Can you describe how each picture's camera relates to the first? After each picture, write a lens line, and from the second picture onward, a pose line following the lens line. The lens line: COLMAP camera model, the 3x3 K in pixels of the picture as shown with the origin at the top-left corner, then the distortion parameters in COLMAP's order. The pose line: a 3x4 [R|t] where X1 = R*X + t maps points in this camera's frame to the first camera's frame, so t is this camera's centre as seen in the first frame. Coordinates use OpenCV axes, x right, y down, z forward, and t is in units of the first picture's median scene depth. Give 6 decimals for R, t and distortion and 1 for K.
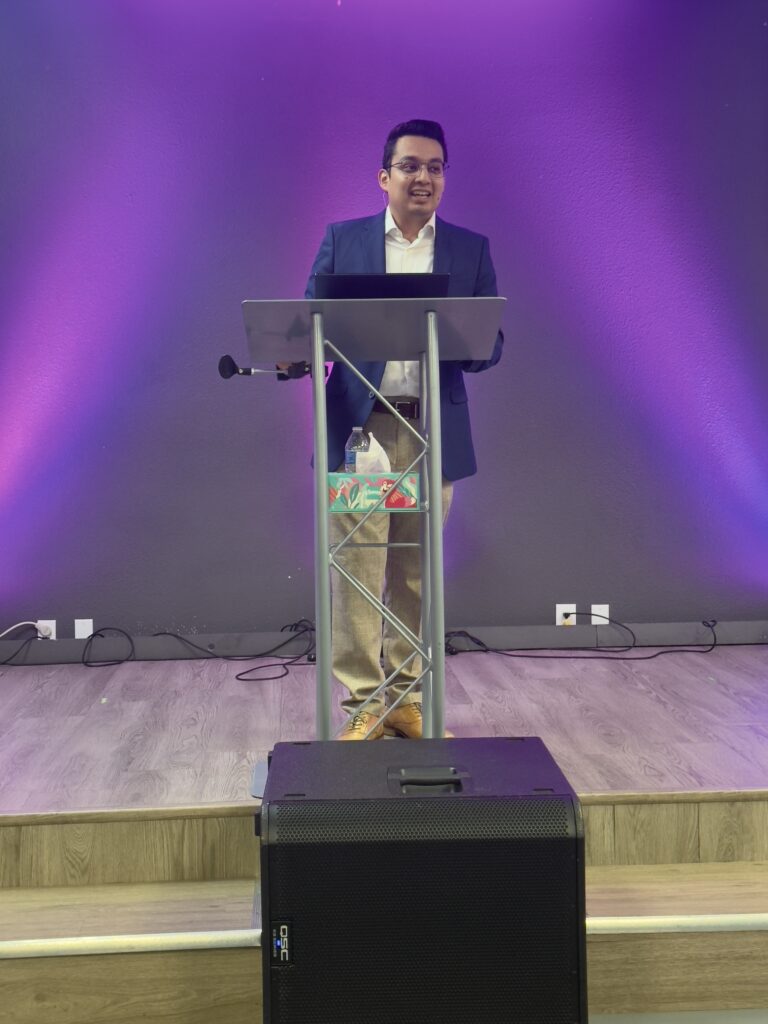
lens RADIAL K [[1595.3, 0, 390.9], [0, 1595.3, 502.5], [0, 0, 1]] dist [0.073606, 0.000000]
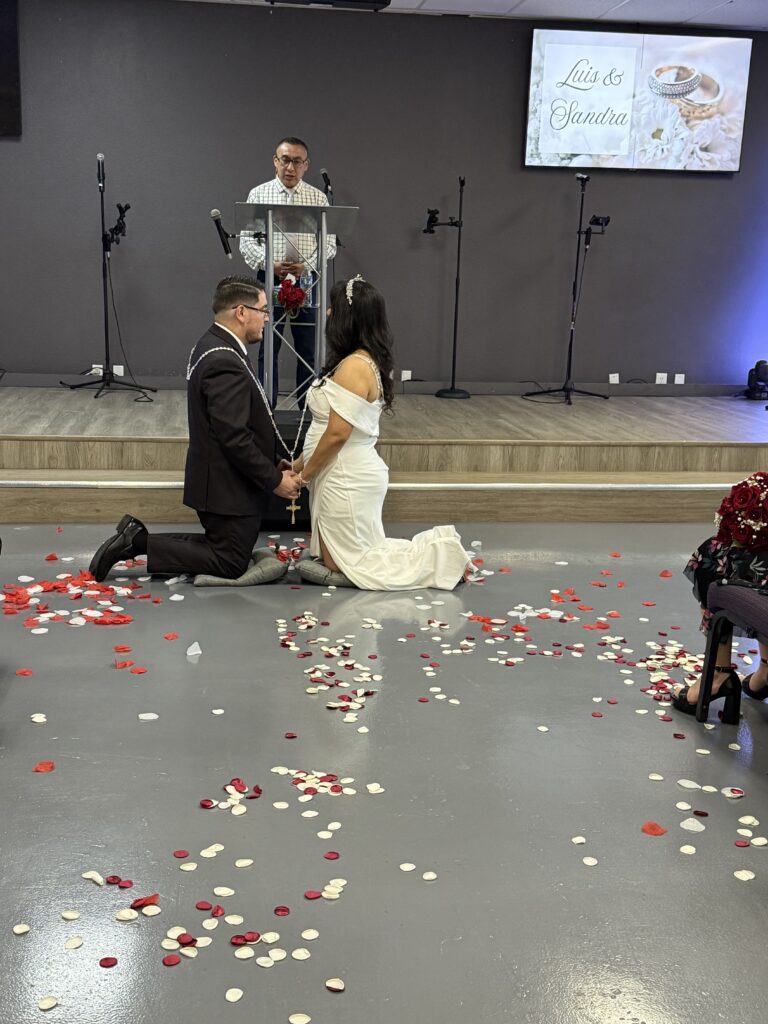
lens RADIAL K [[1384.8, 0, 390.7], [0, 1384.8, 510.7], [0, 0, 1]] dist [0.131777, 0.000000]
pose [[0.996138, 0.031229, 0.082063, -0.013385], [-0.041786, 0.990598, 0.130265, 0.022539], [-0.077224, -0.133191, 0.988077, -0.729485]]
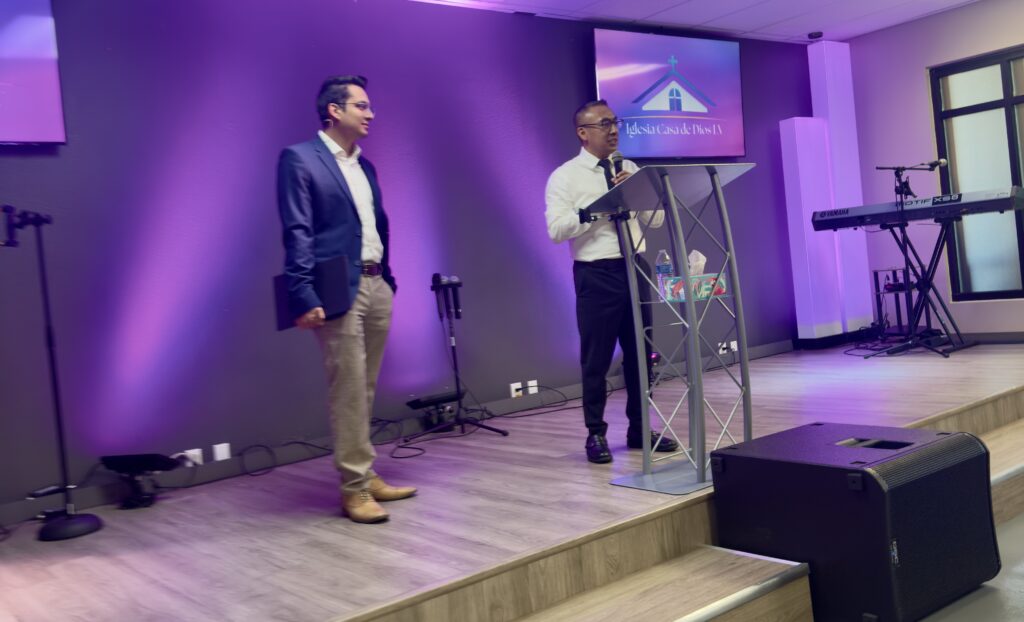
lens RADIAL K [[963.3, 0, 520.4], [0, 963.3, 281.5], [0, 0, 1]] dist [0.059327, 0.000000]
pose [[0.806200, -0.072030, 0.587242, -0.570020], [0.119981, 0.991842, -0.043060, 0.006261], [-0.579349, 0.105173, 0.808265, 0.263910]]
